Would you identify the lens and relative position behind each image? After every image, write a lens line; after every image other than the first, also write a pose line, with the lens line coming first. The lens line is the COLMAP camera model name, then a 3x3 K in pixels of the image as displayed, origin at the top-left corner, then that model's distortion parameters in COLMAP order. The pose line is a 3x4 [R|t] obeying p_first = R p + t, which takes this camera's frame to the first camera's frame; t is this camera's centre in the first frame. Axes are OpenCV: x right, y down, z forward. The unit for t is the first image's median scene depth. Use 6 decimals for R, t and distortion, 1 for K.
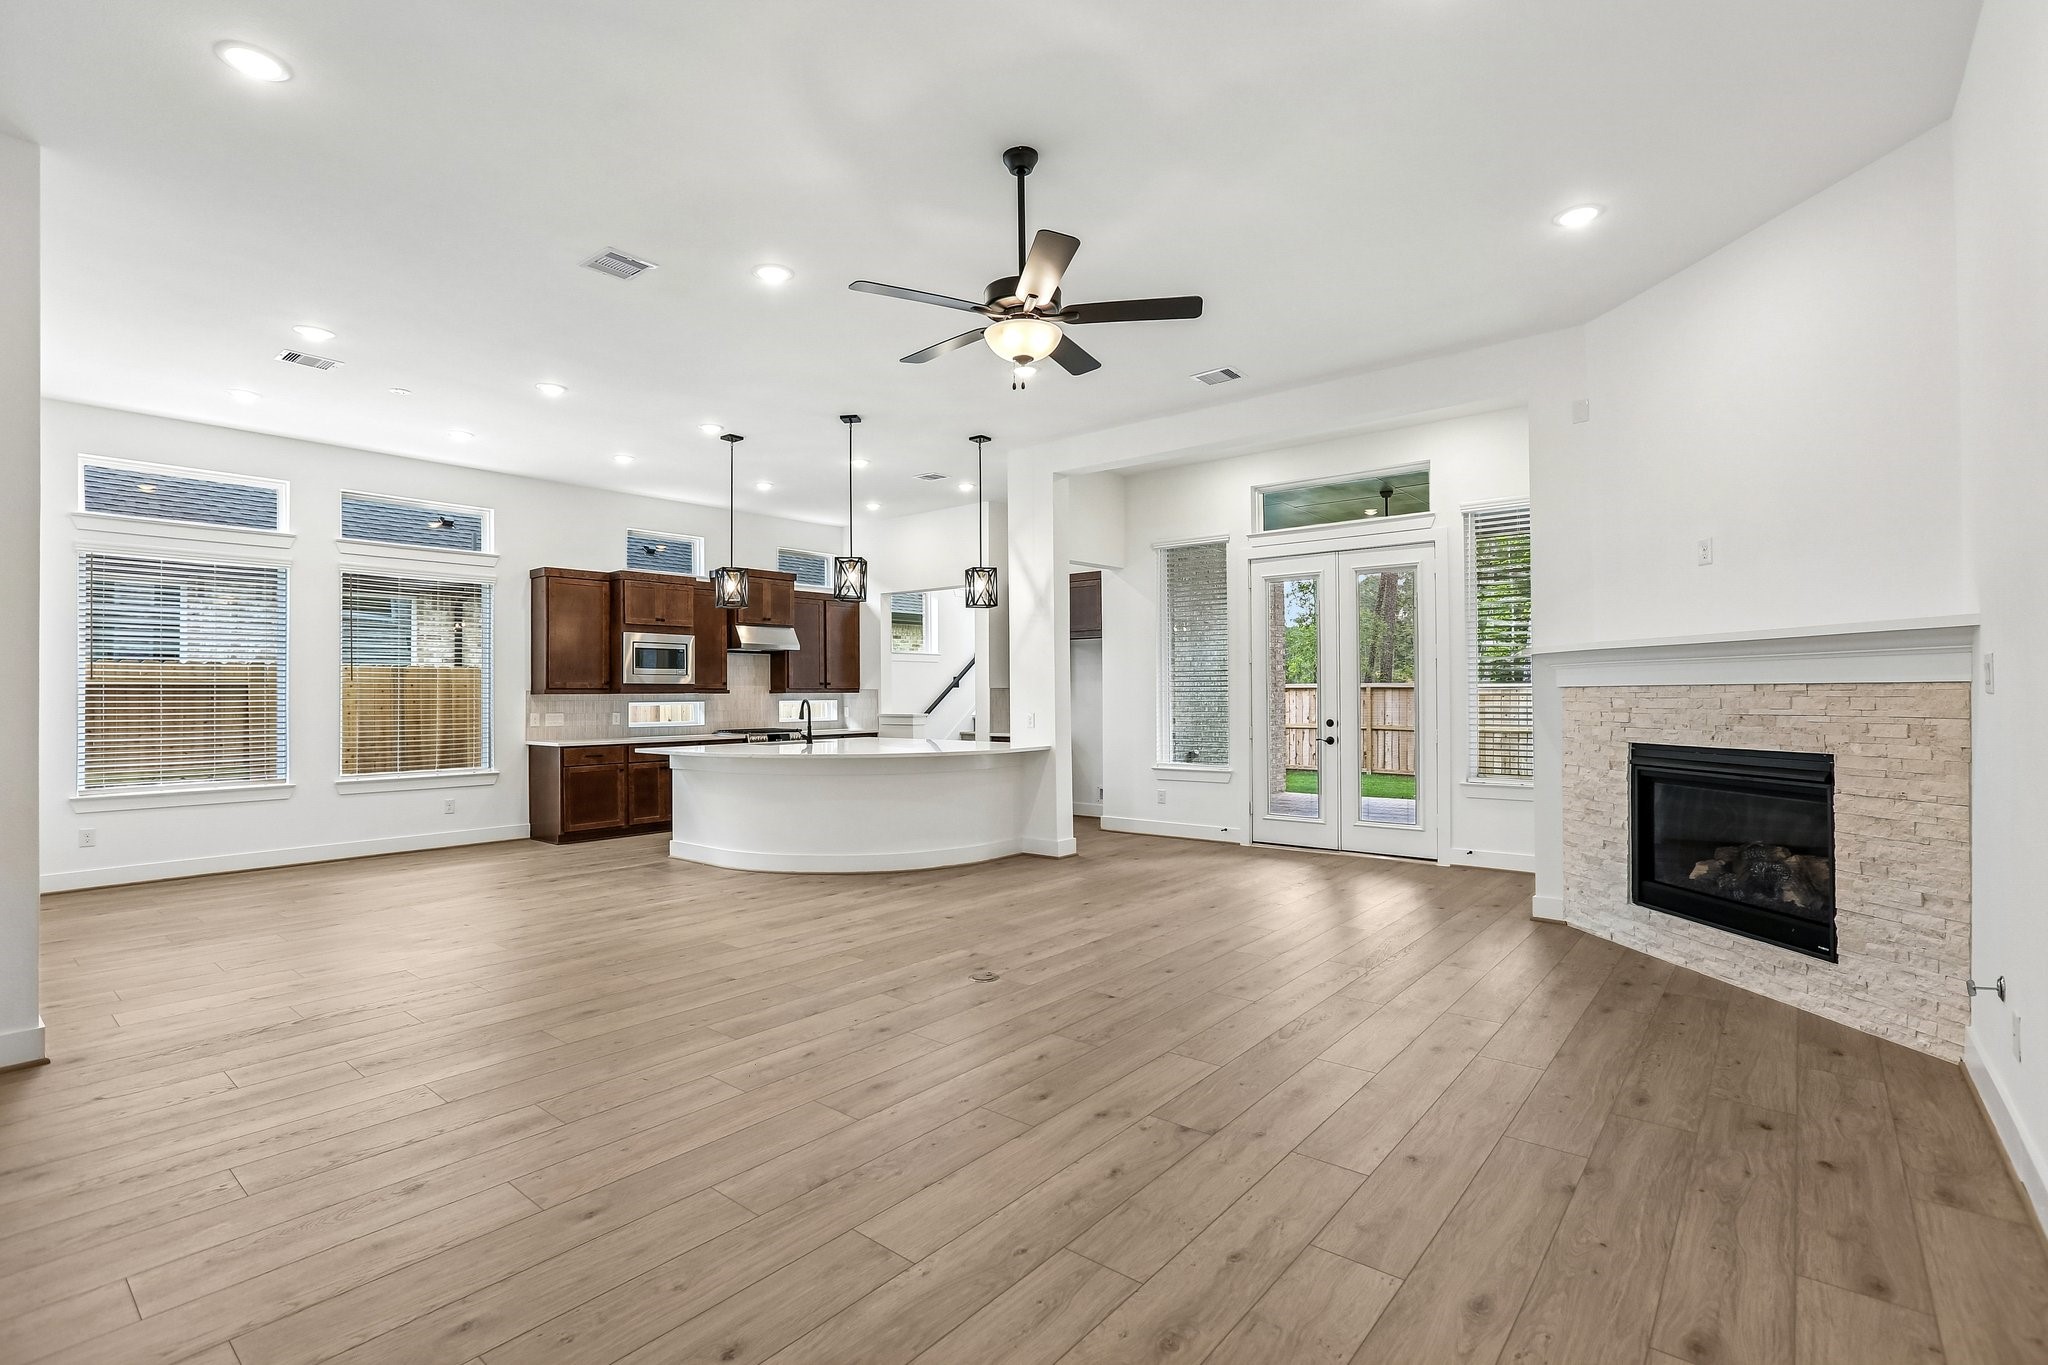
lens RADIAL K [[946.4, 0, 1004.2], [0, 946.4, 692.6], [0, 0, 1]] dist [-0.028714, 0.000251]
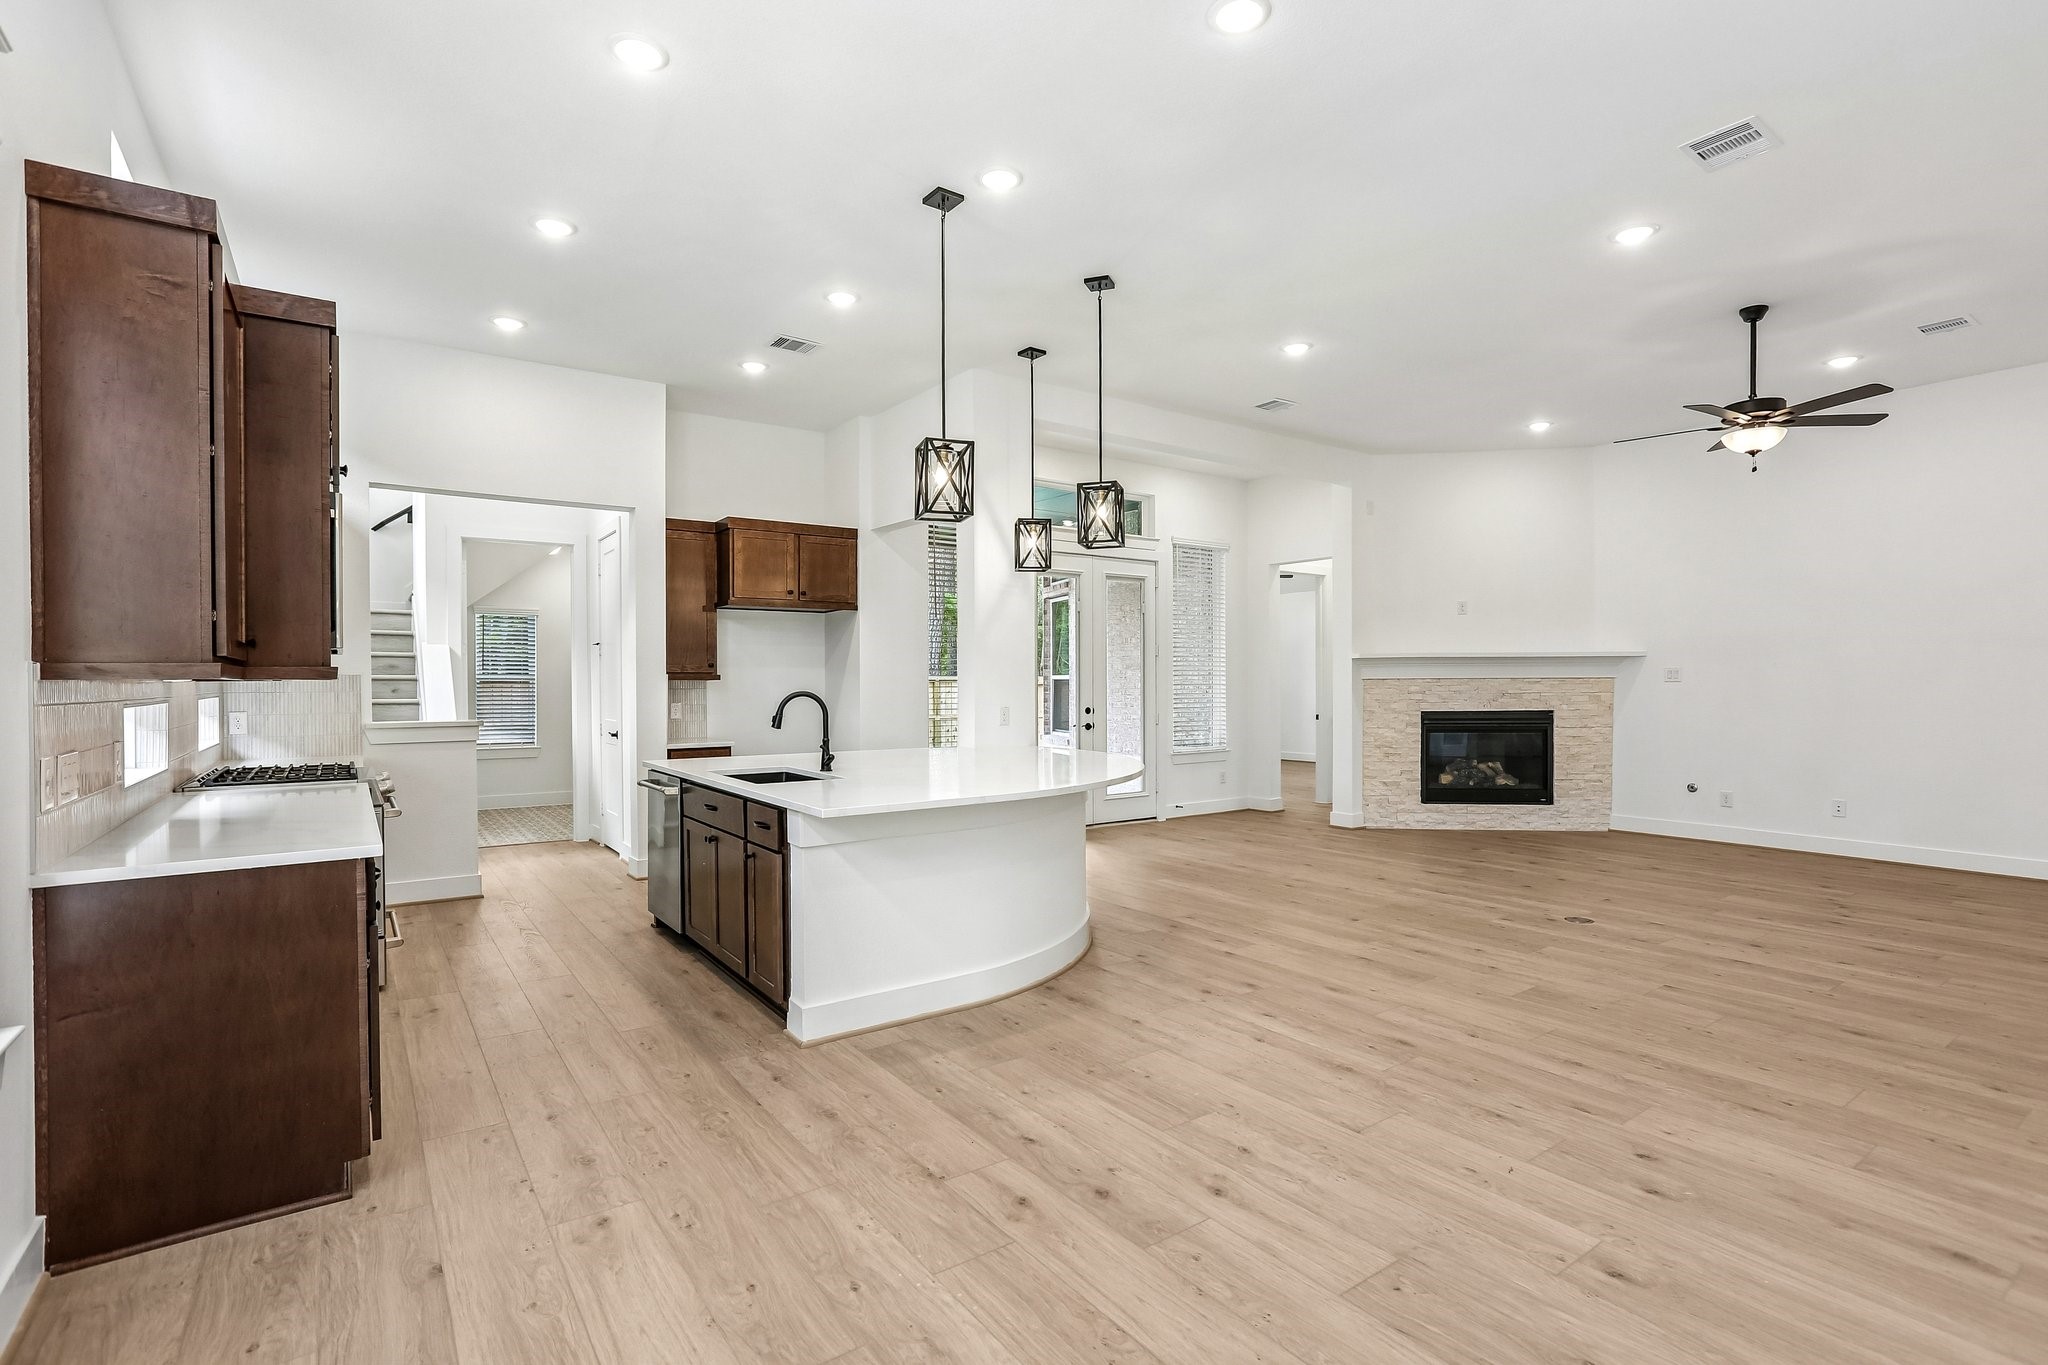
lens RADIAL K [[971.9, 0, 1024.0], [0, 971.9, 682.5], [0, 0, 1]] dist [-0.047093, 0.028395]
pose [[0.241009, 0.004812, 0.970511, -0.669750], [0.000945, 0.999986, -0.005193, 0.004455], [-0.970523, 0.002169, 0.241001, 0.685117]]
